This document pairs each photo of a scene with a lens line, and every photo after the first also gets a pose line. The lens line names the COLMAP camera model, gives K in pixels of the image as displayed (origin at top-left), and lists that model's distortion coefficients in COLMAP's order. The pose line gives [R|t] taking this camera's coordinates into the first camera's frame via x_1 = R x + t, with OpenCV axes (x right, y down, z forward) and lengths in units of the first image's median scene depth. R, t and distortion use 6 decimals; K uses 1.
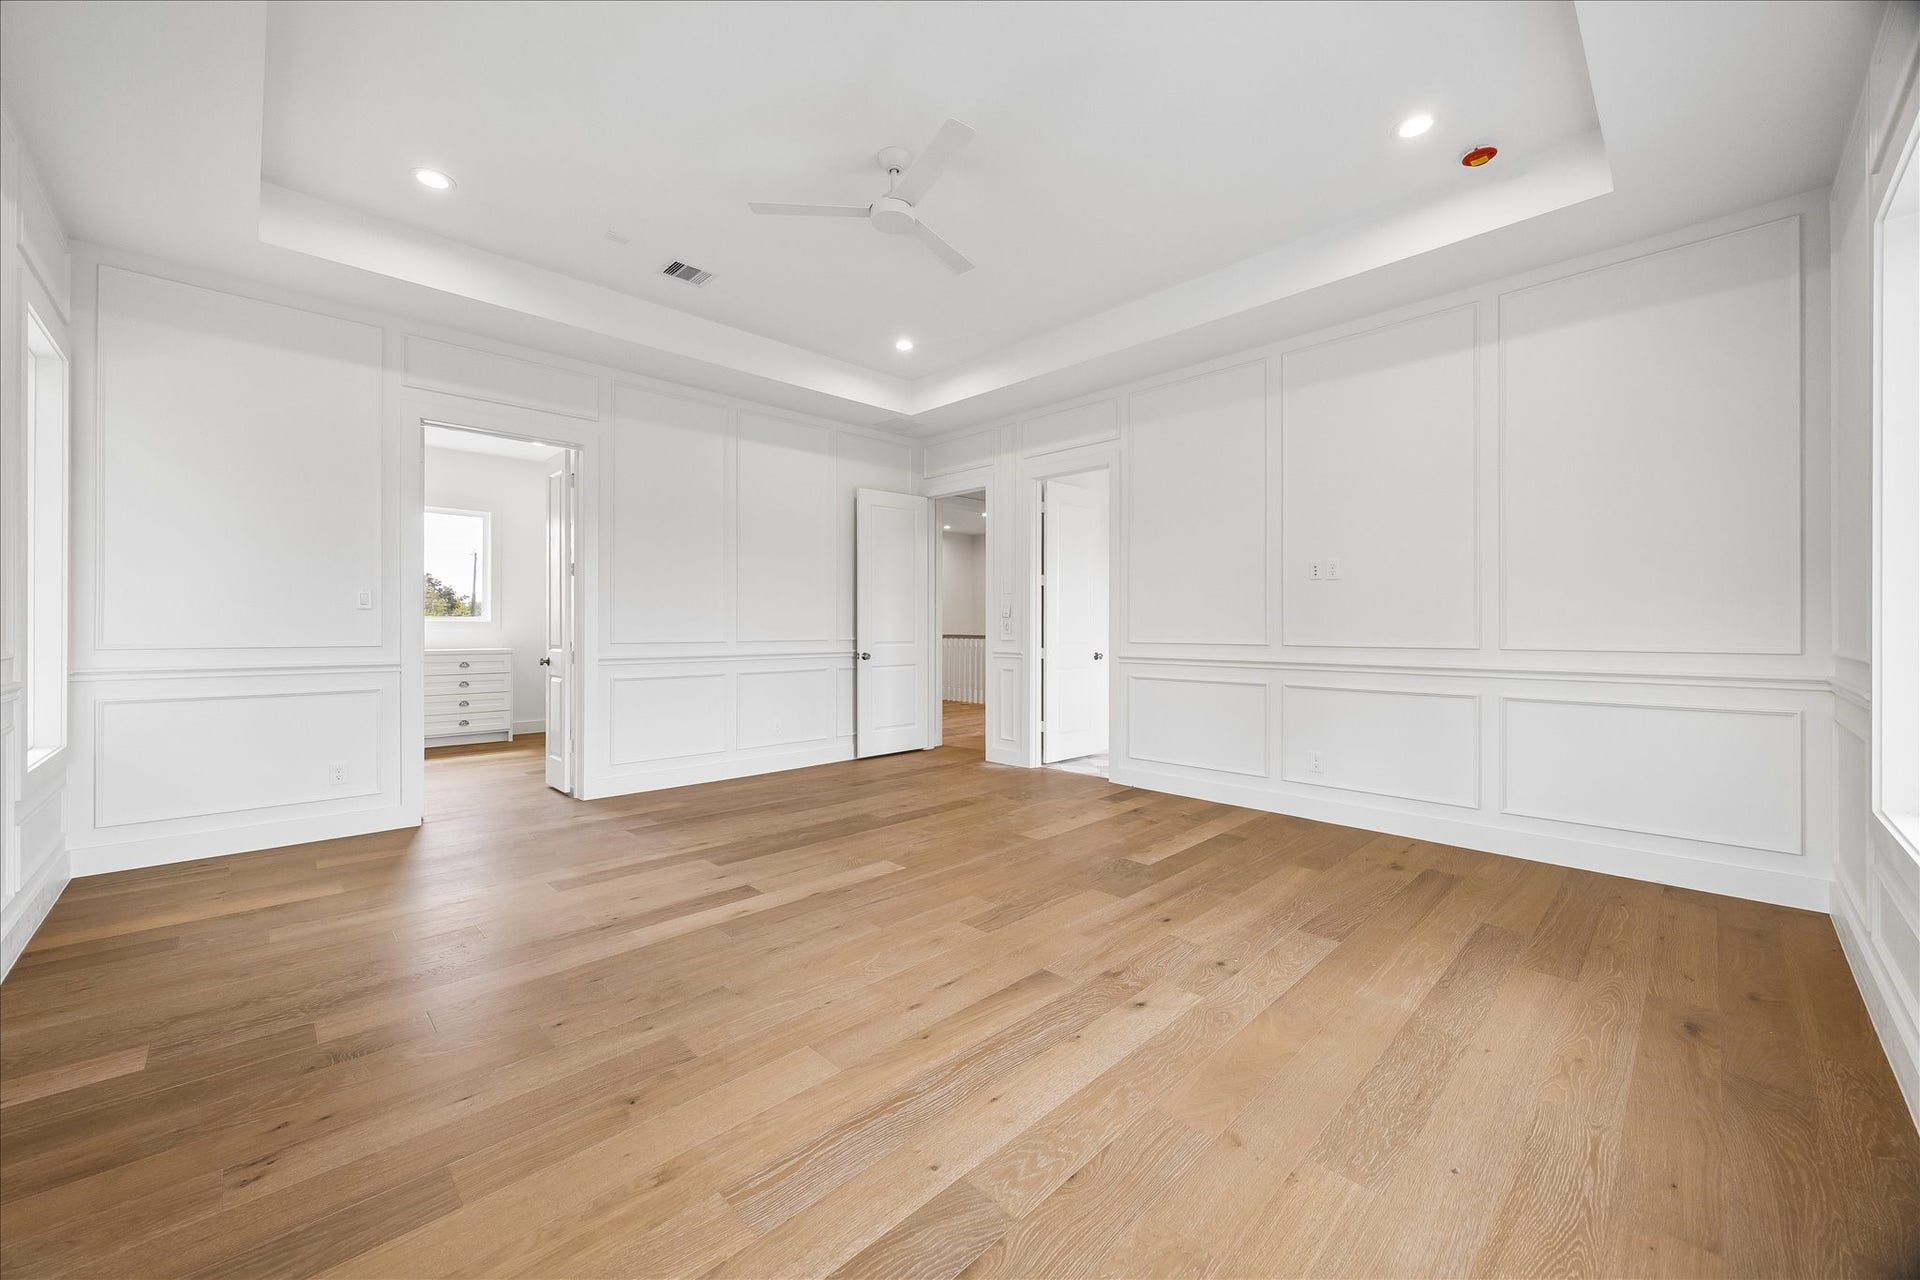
lens RADIAL K [[728.8, 0, 949.3], [0, 728.8, 624.1], [0, 0, 1]] dist [0.000535, 0.000207]
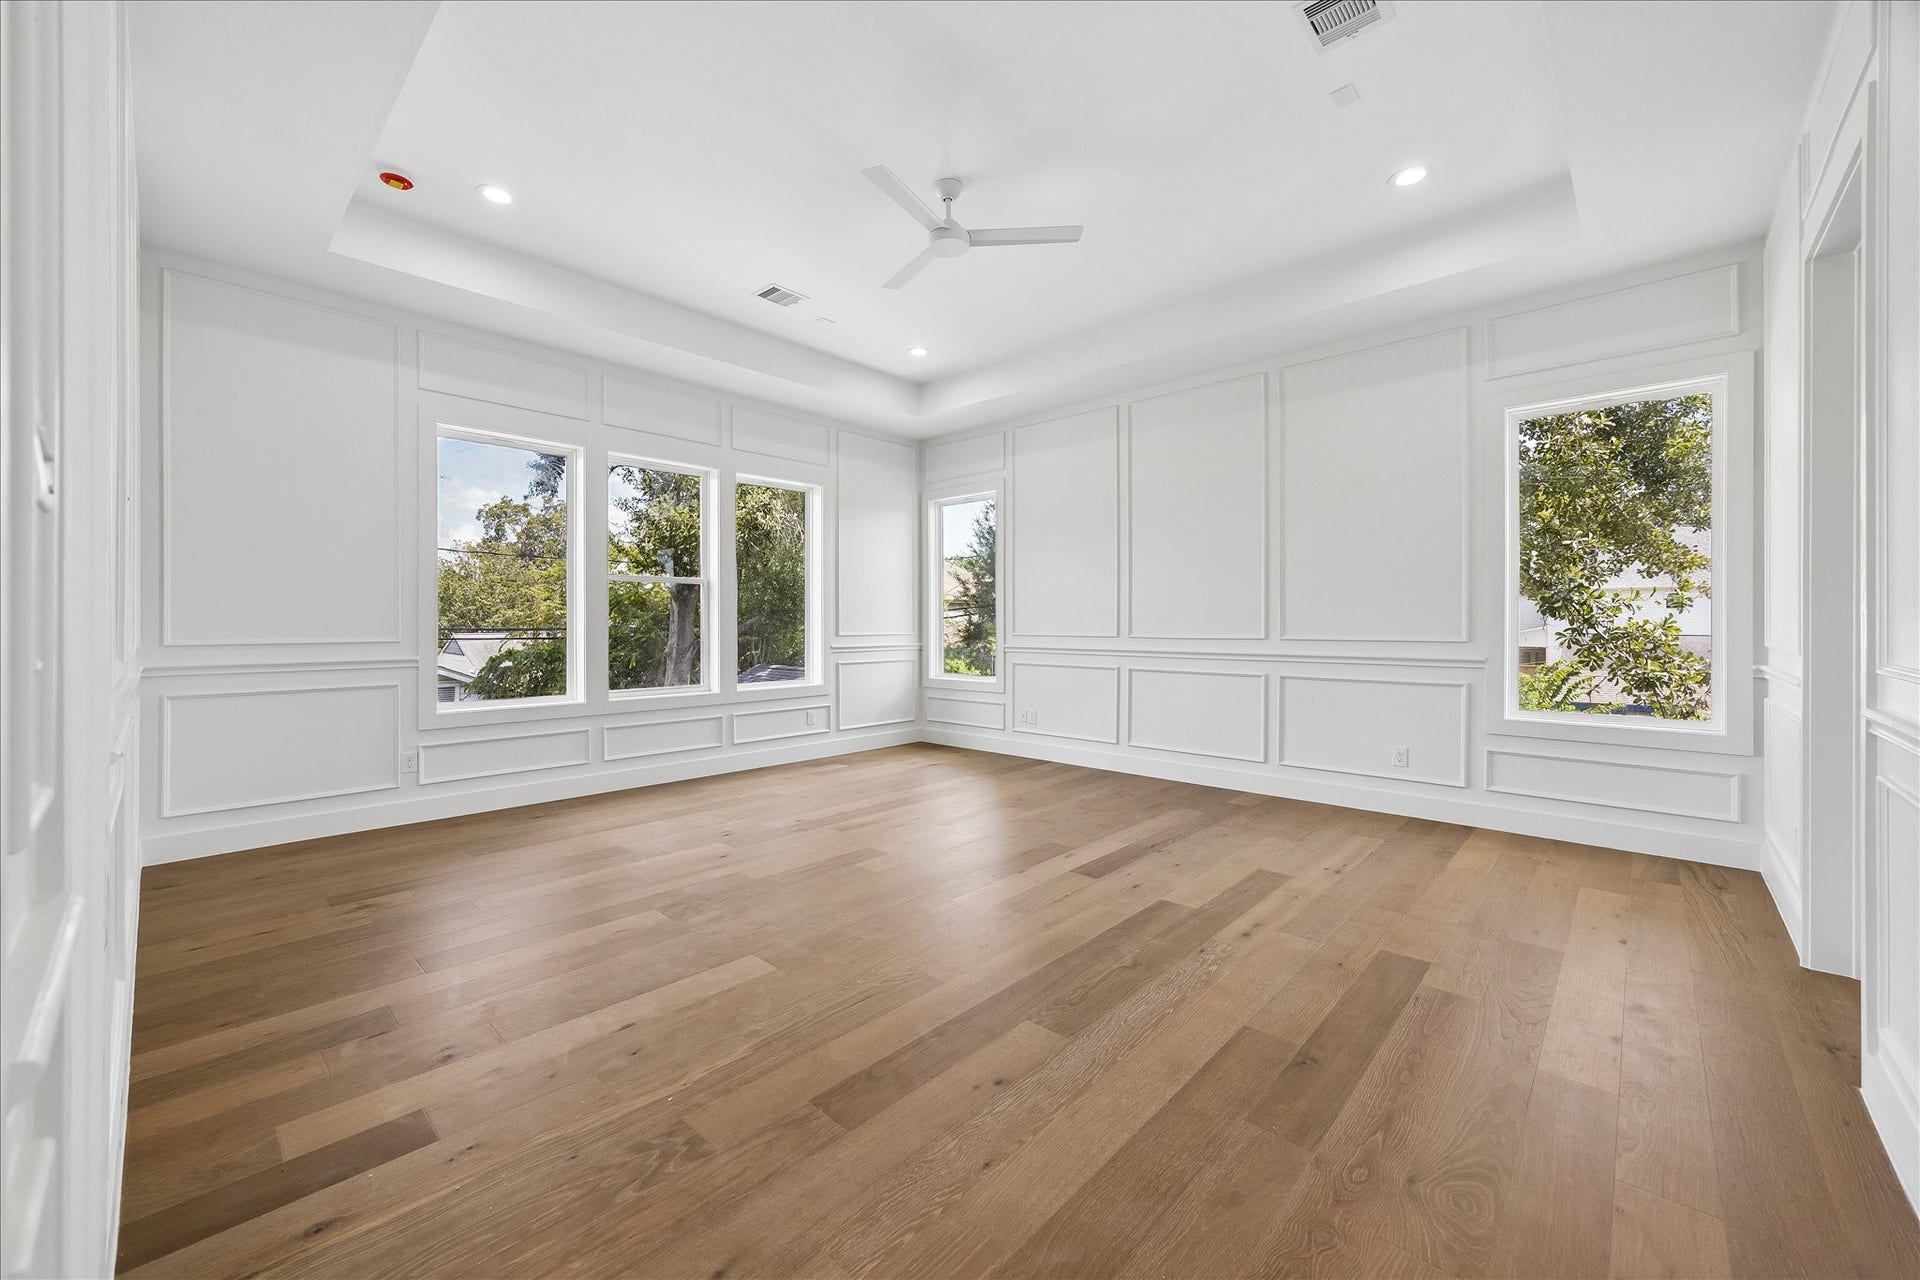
lens RADIAL K [[728.8, 0, 949.3], [0, 728.8, 624.1], [0, 0, 1]] dist [0.000535, 0.000207]
pose [[-0.998647, -0.000521, -0.052008, -0.019550], [-0.000558, 1.000000, 0.000699, 0.004866], [0.052008, 0.000727, -0.998646, 1.856787]]
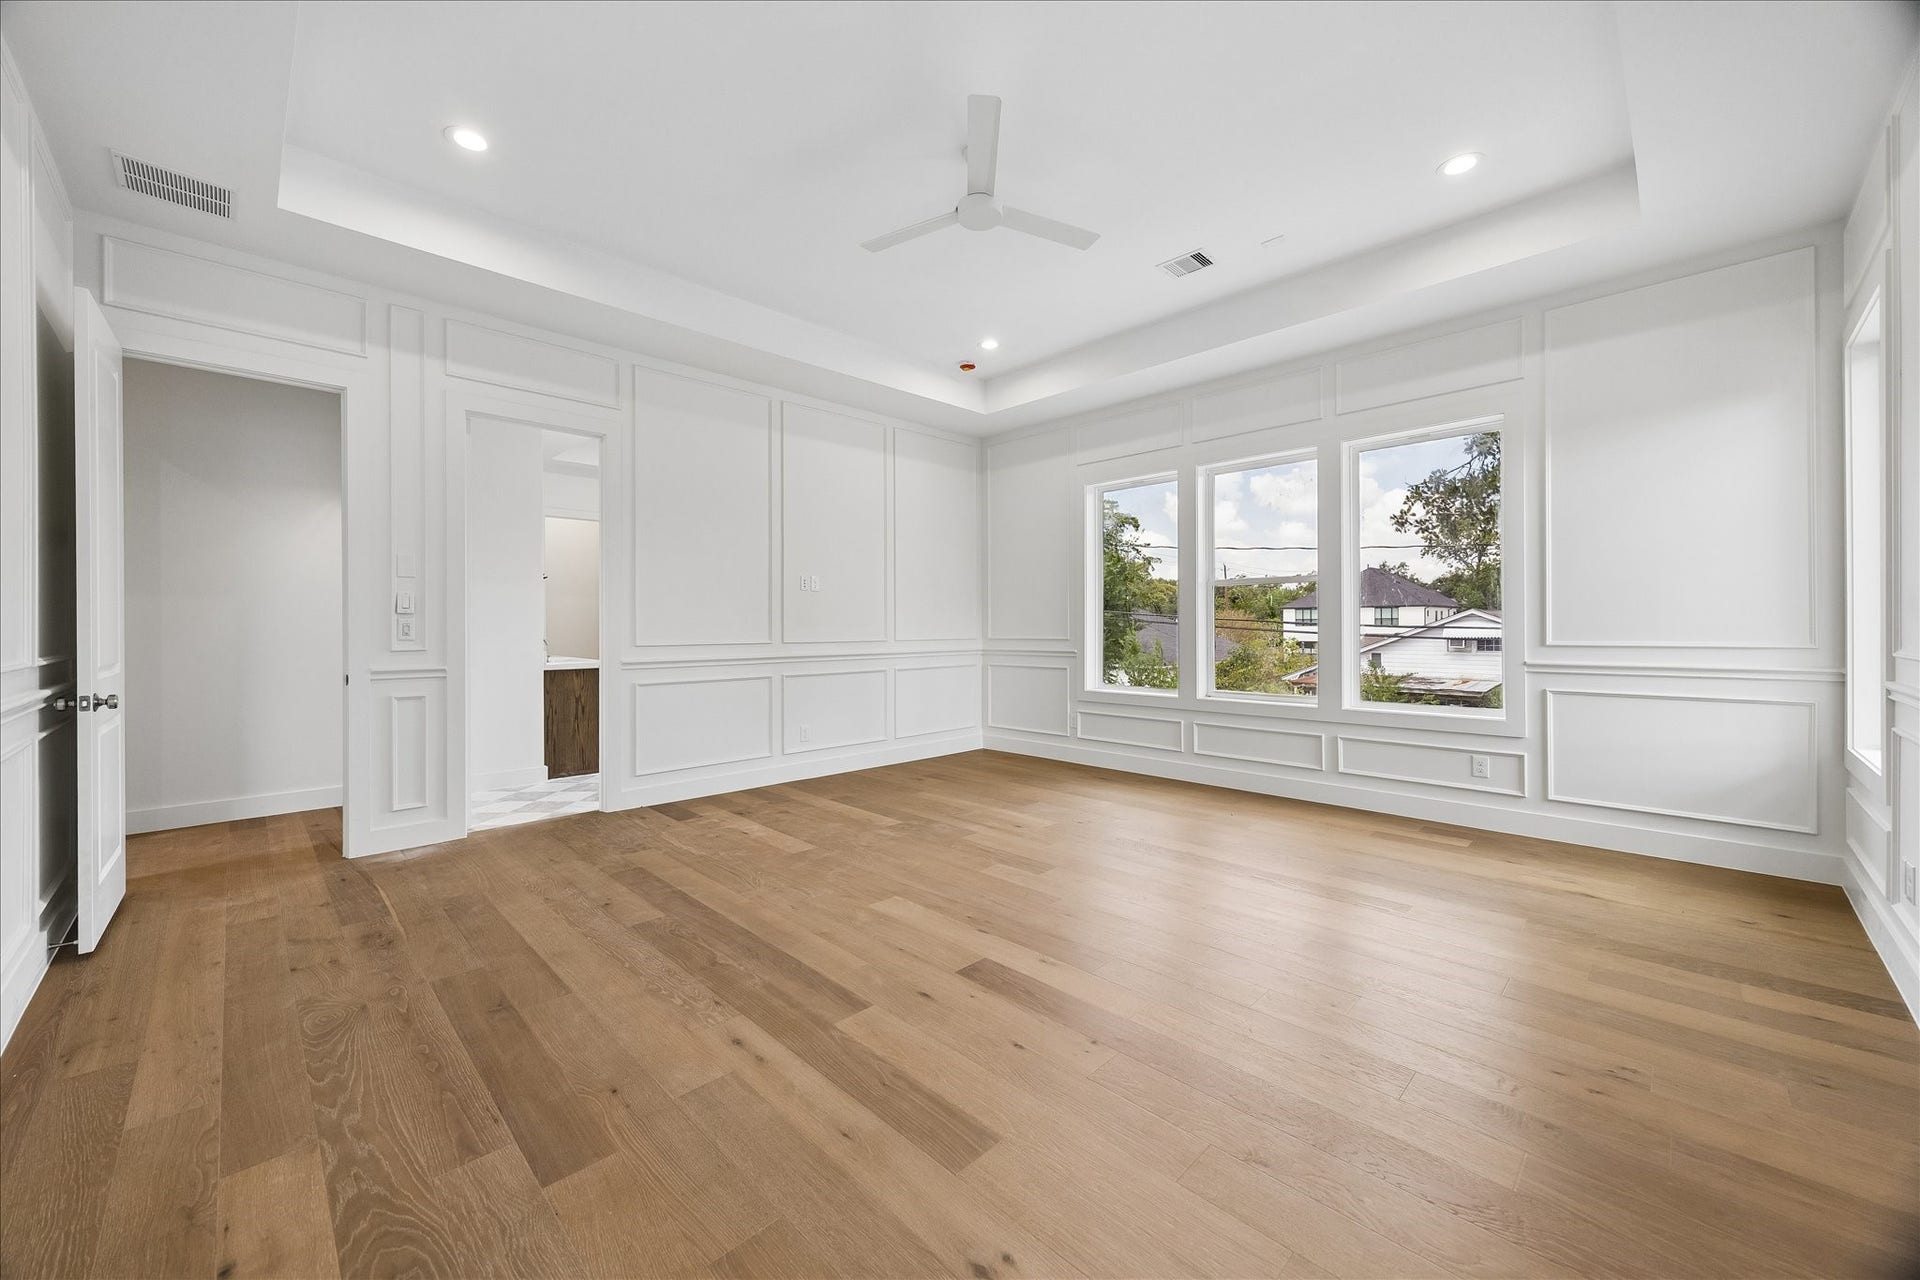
lens RADIAL K [[728.8, 0, 949.3], [0, 728.8, 624.1], [0, 0, 1]] dist [0.000535, 0.000207]
pose [[-0.015701, 0.003163, 0.999872, -0.951274], [0.001466, 0.999994, -0.003141, 0.004261], [-0.999876, 0.001416, -0.015706, 0.947779]]
